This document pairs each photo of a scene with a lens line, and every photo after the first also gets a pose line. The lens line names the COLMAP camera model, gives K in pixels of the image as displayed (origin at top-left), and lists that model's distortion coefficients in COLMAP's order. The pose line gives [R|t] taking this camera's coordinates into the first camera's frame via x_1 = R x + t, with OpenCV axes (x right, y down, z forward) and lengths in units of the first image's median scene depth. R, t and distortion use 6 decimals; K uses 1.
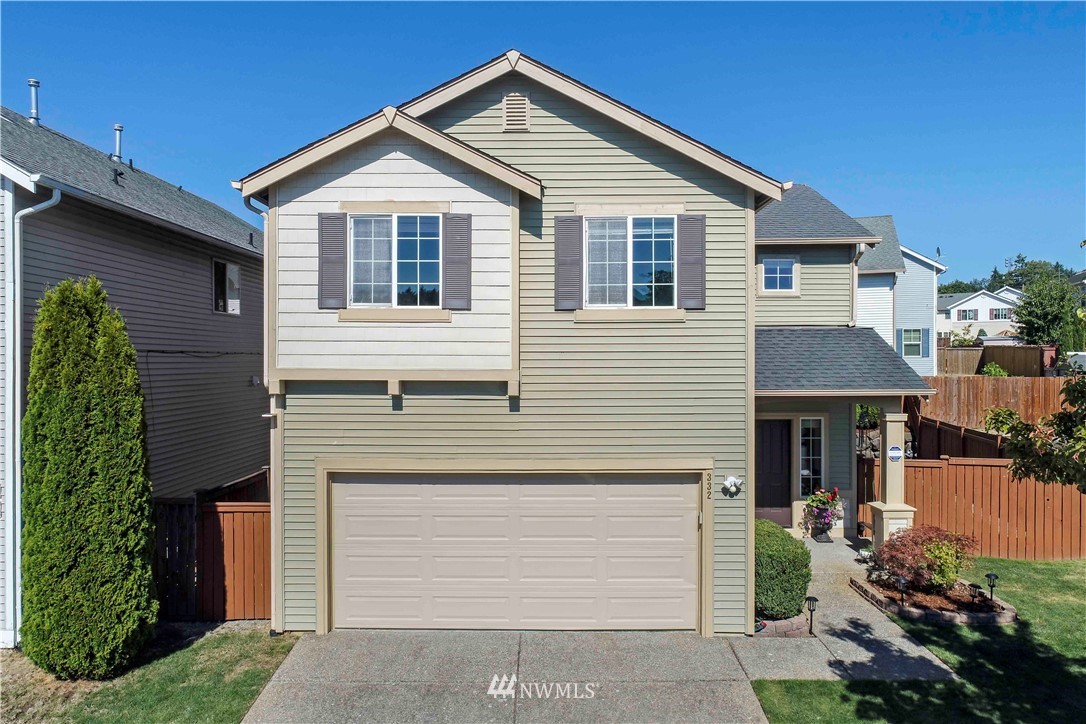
lens RADIAL K [[760.2, 0, 539.0], [0, 760.2, 360.6], [0, 0, 1]] dist [-0.003205, 0.004482]
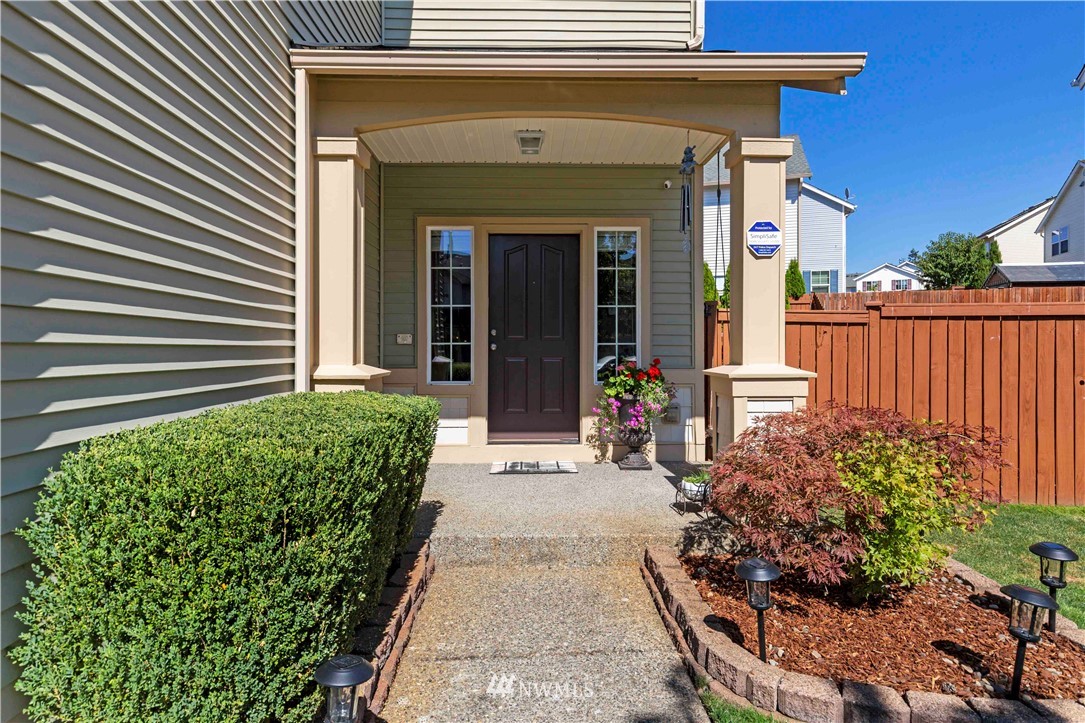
lens RADIAL K [[614.7, 0, 543.6], [0, 614.7, 351.2], [0, 0, 1]] dist [0.008530, 0.001262]
pose [[0.999515, 0.000649, 0.031127, 0.435684], [-0.000649, 1.000000, -0.000010, 0.231555], [-0.031127, -0.000010, 0.999515, 0.863155]]
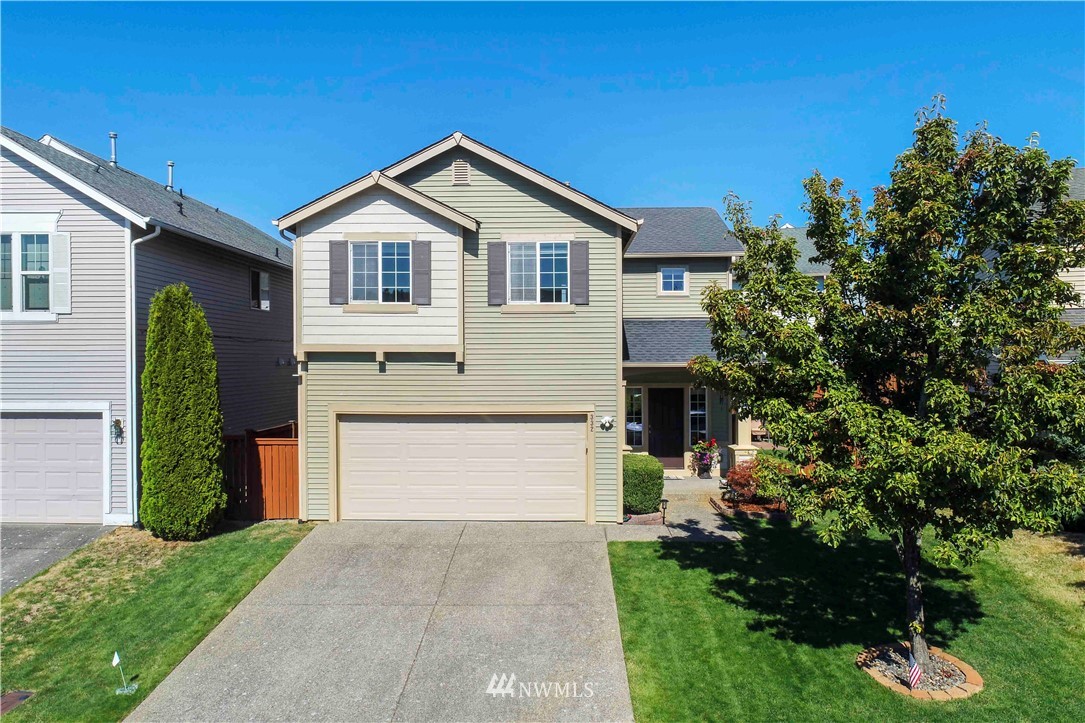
lens RADIAL K [[759.5, 0, 545.1], [0, 759.5, 372.4], [0, 0, 1]] dist [-0.003205, 0.004482]
pose [[0.999989, -0.001120, -0.004534, 0.139978], [0.001180, 0.999910, 0.013329, 0.046165], [0.004519, -0.013334, 0.999901, -0.492114]]
